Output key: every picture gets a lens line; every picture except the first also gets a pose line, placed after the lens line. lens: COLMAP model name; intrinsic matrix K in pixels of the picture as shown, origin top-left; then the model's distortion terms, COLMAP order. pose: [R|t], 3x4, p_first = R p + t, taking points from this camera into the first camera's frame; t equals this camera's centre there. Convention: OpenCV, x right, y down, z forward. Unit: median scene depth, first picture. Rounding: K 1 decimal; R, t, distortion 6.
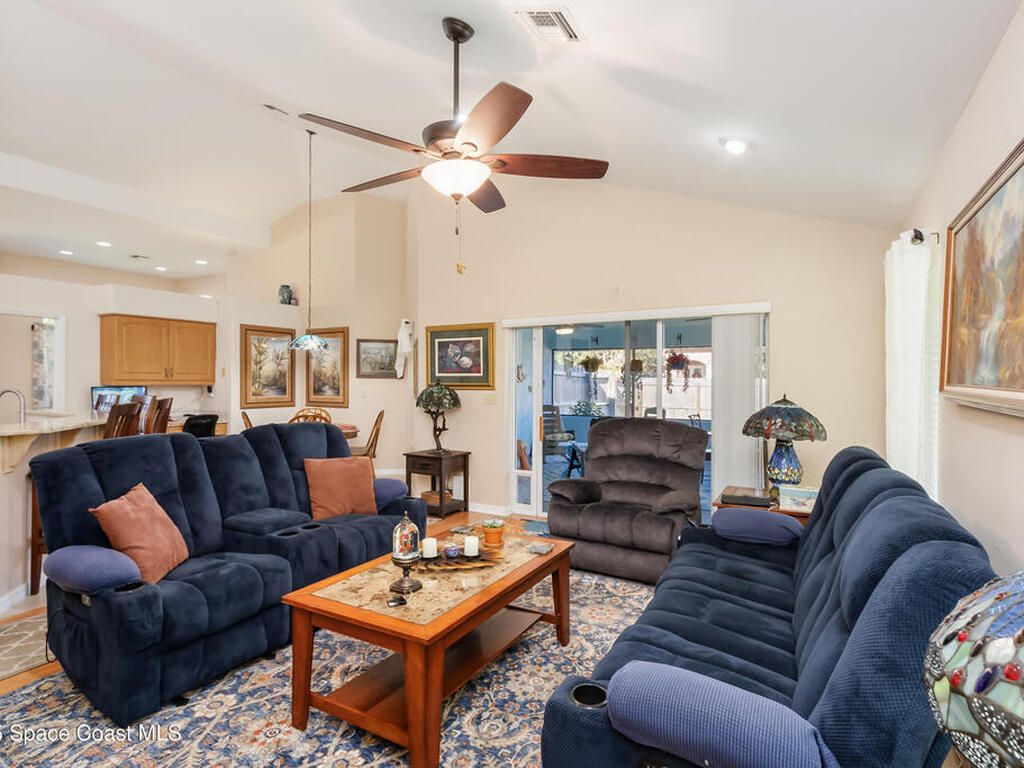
lens RADIAL K [[540.2, 0, 514.8], [0, 540.2, 379.7], [0, 0, 1]] dist [-0.000518, 0.000407]
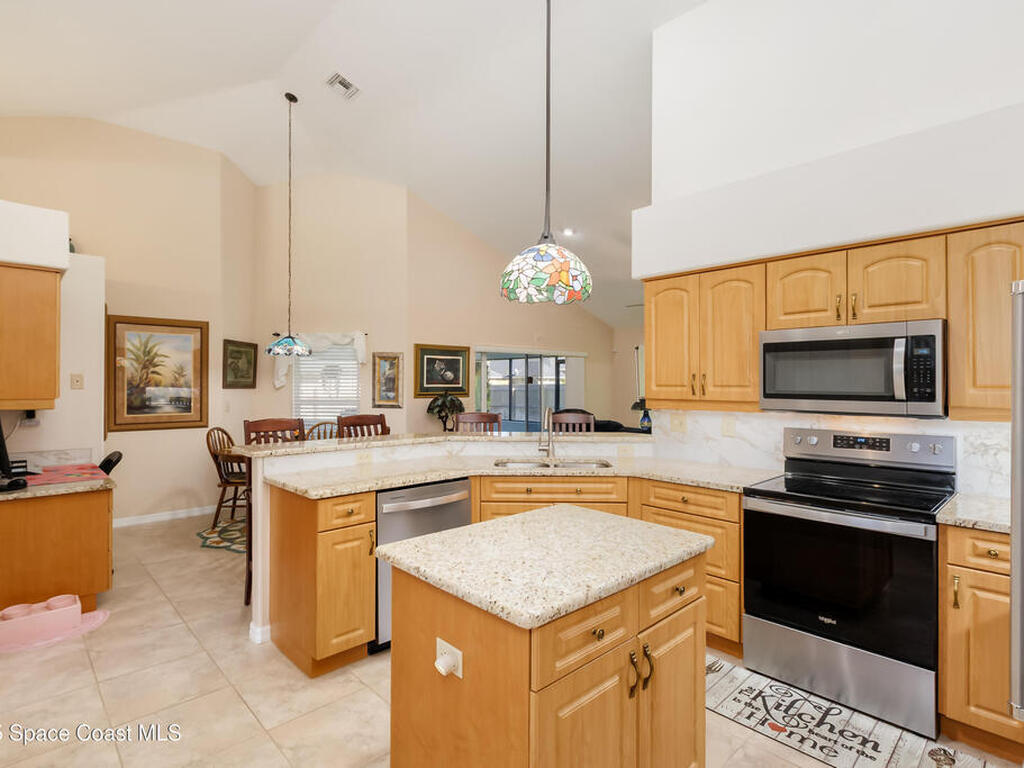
lens RADIAL K [[497.9, 0, 512.0], [0, 497.9, 384.0], [0, 0, 1]] dist [-0.000167, 0.000374]
pose [[0.301587, -0.001004, 0.953438, -0.891167], [-0.001288, 0.999998, 0.001461, -0.011284], [-0.953438, -0.001669, 0.301585, 0.385217]]
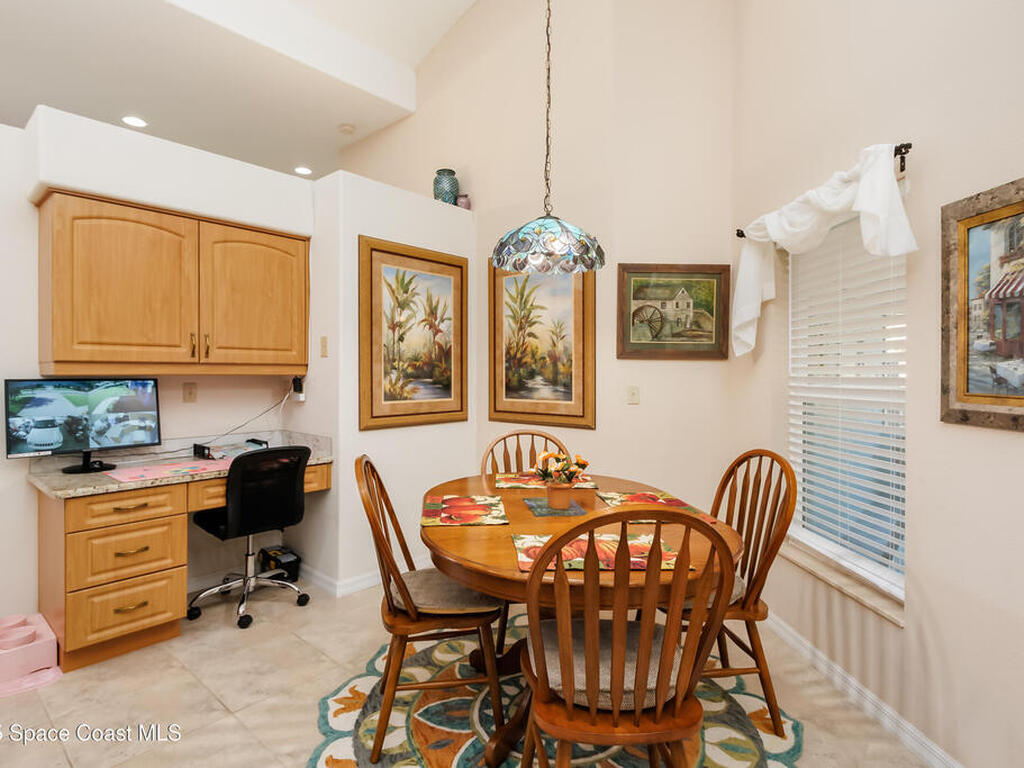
lens RADIAL K [[540.2, 0, 514.8], [0, 540.2, 379.7], [0, 0, 1]] dist [-0.000518, 0.000407]
pose [[0.979340, -0.000242, -0.202222, -0.295368], [0.002737, 0.999924, 0.012055, 0.008650], [0.202204, -0.012359, 0.979266, 0.594663]]
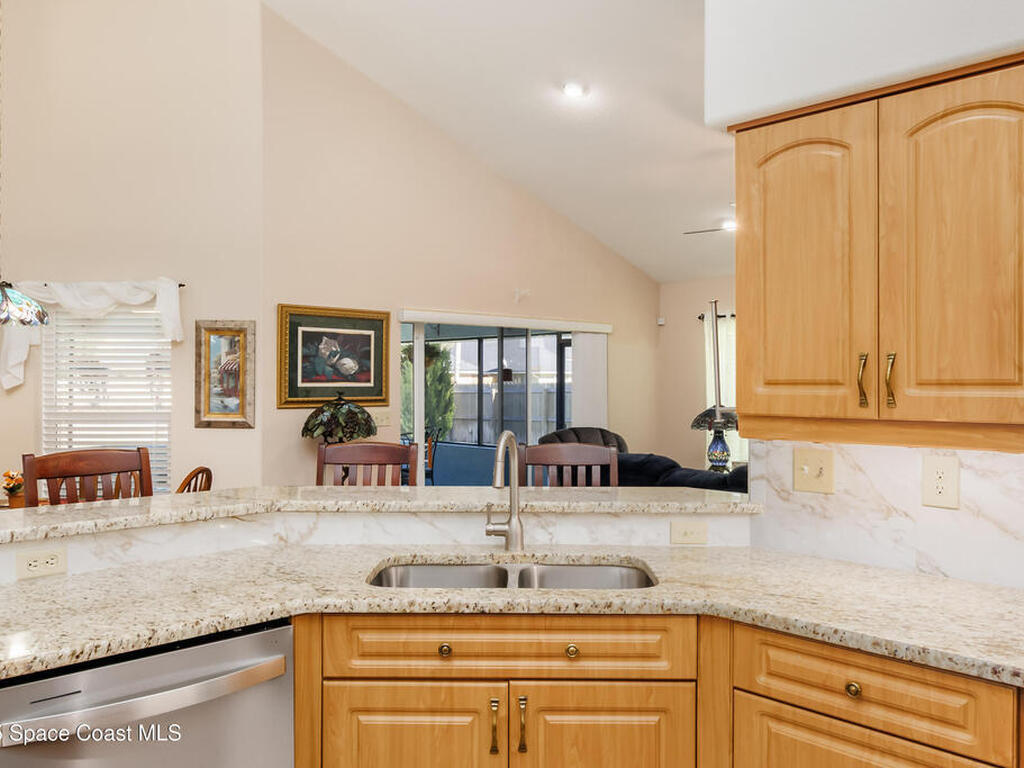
lens RADIAL K [[789.4, 0, 512.0], [0, 789.4, 384.0], [0, 0, 1]] dist [0.004016, -0.002077]
pose [[0.285191, -0.001815, 0.958469, -0.743155], [-0.001403, 0.999996, 0.002311, -0.009596], [-0.958470, -0.002004, 0.285187, 0.401498]]
